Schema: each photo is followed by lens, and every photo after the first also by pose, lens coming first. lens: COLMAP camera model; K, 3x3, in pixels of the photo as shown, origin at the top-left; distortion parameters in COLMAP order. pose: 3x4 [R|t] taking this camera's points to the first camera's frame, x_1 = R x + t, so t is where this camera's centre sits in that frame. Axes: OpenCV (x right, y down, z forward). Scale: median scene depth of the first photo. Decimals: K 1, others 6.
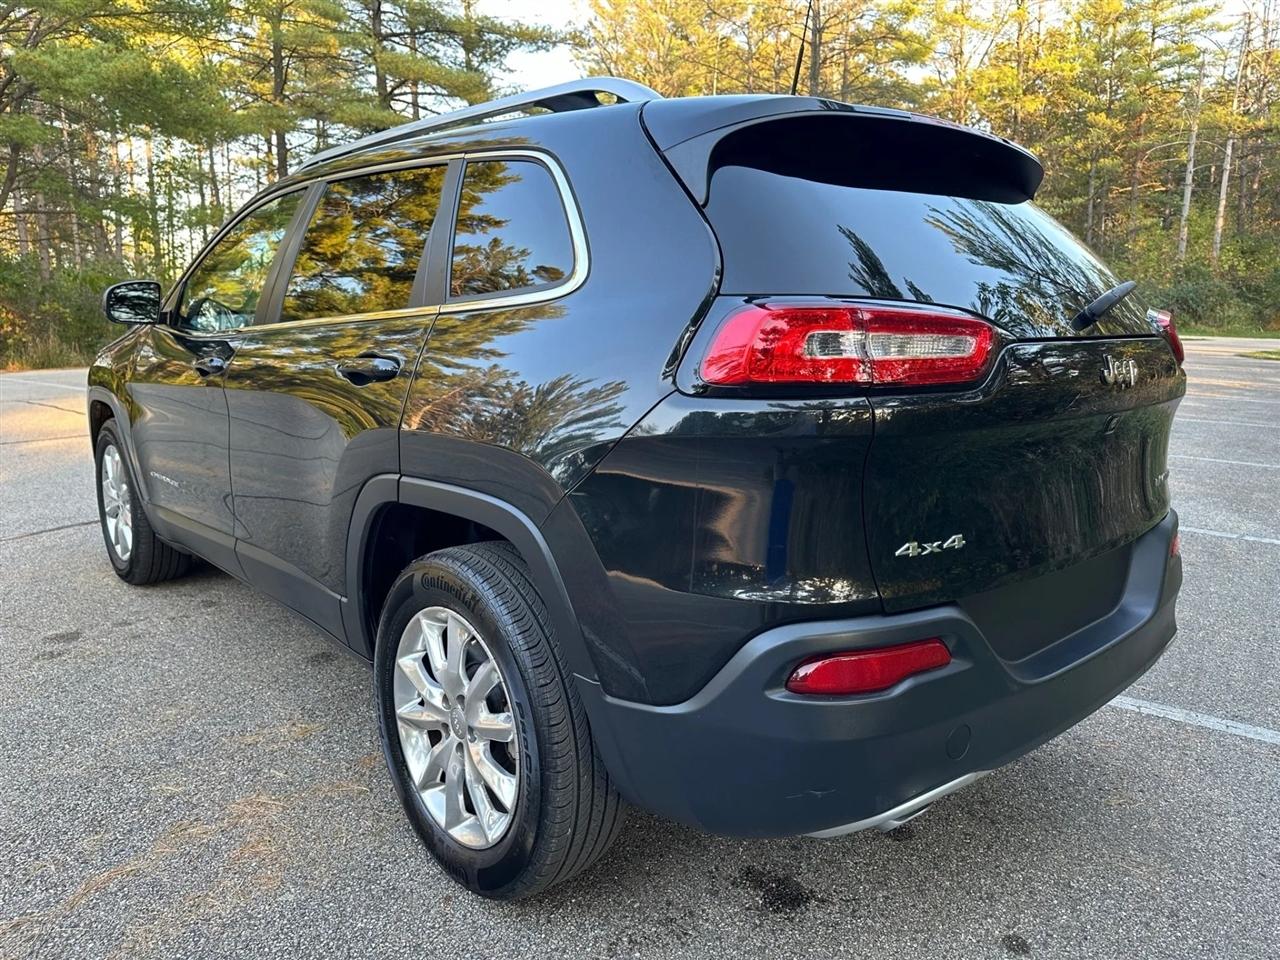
lens RADIAL K [[887.1, 0, 632.7], [0, 887.1, 479.5], [0, 0, 1]] dist [0.036038, -0.050739]
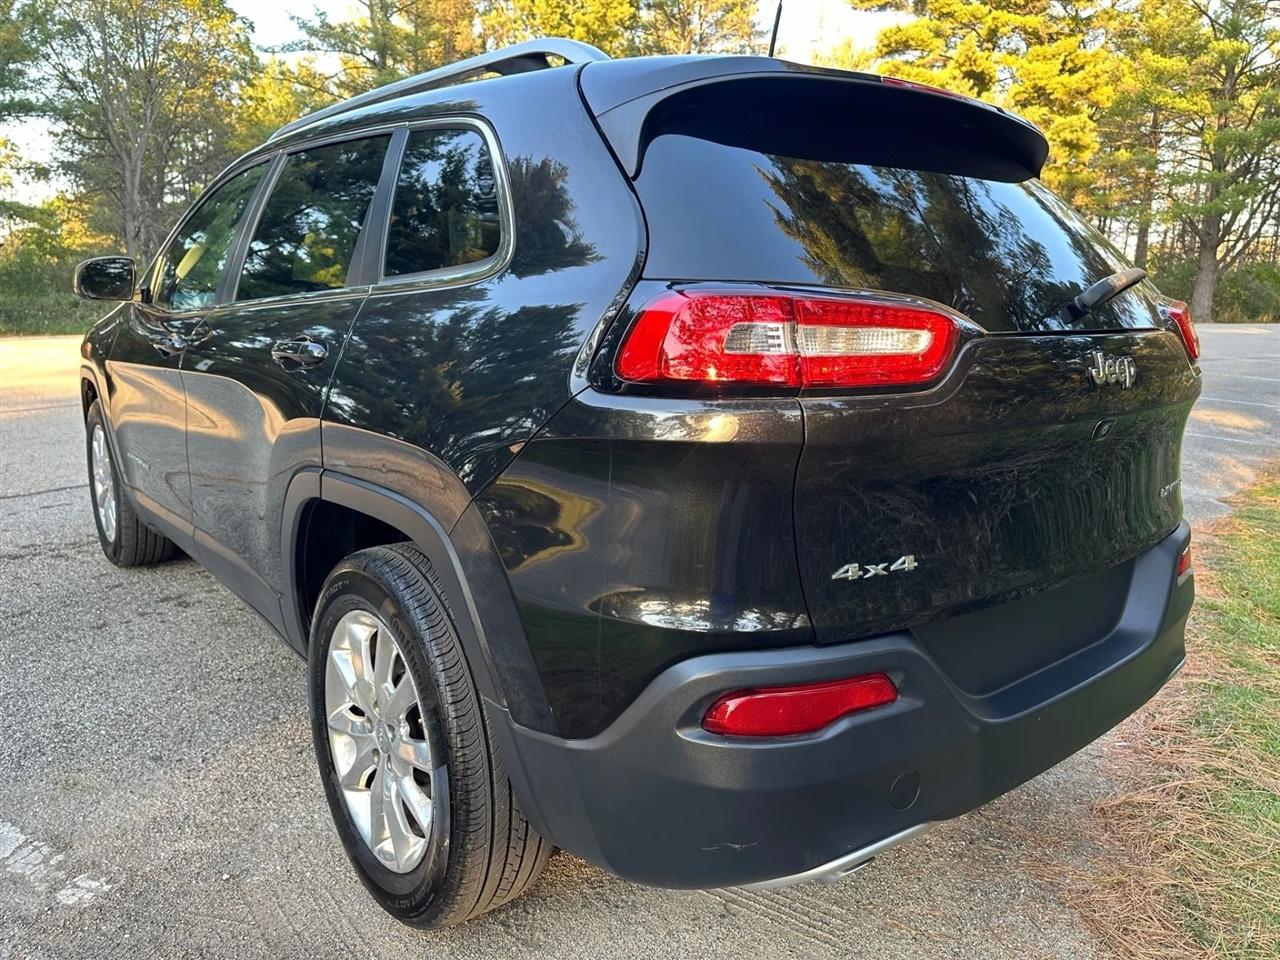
lens RADIAL K [[887.1, 0, 643.2], [0, 887.1, 468.6], [0, 0, 1]] dist [0.036038, -0.050739]
pose [[0.998724, 0.022260, -0.045327, 0.135973], [-0.021748, 0.999694, 0.011765, -0.027526], [0.045575, -0.010765, 0.998903, 0.106970]]
